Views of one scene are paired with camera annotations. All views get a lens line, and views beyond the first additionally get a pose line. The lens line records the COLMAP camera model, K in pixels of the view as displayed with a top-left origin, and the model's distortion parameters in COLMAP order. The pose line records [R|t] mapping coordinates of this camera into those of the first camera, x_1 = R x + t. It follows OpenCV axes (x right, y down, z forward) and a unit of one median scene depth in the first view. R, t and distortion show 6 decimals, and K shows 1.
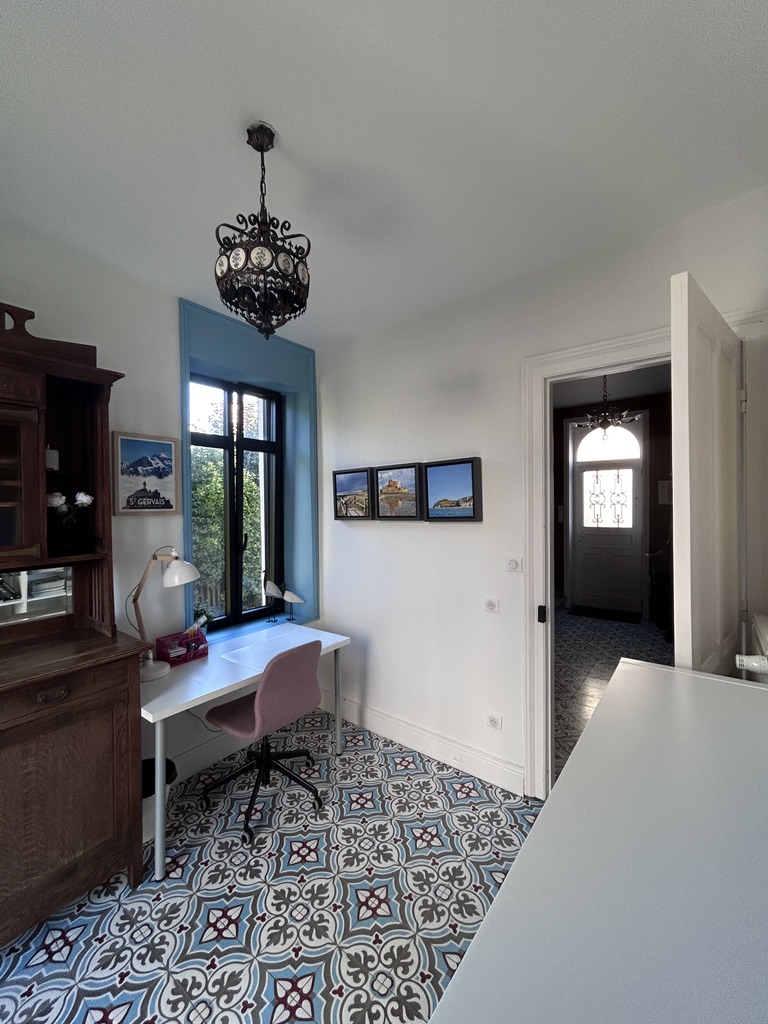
lens RADIAL K [[412.1, 0, 383.0], [0, 412.1, 508.8], [0, 0, 1]] dist [-0.001261, -0.000303]
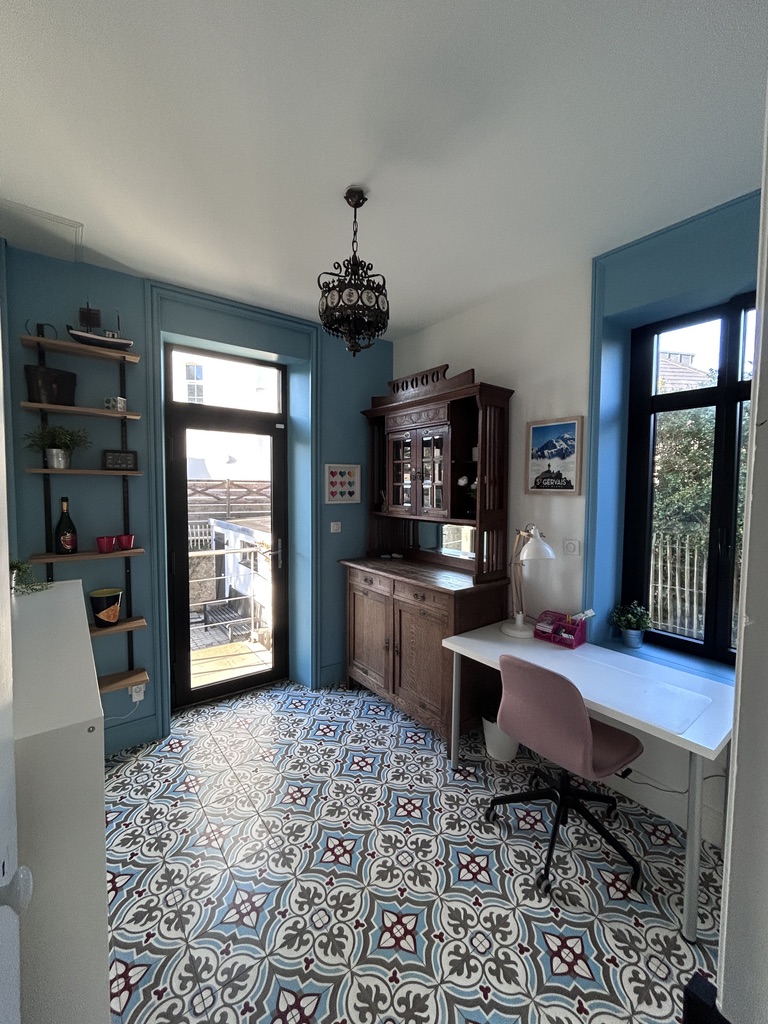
lens RADIAL K [[412.1, 0, 383.0], [0, 412.1, 508.5], [0, 0, 1]] dist [-0.001261, -0.000303]
pose [[-0.253452, 0.062259, -0.965342, 0.595007], [-0.012917, 0.997620, 0.067732, -0.016301], [0.967262, 0.029636, -0.252045, 0.875196]]
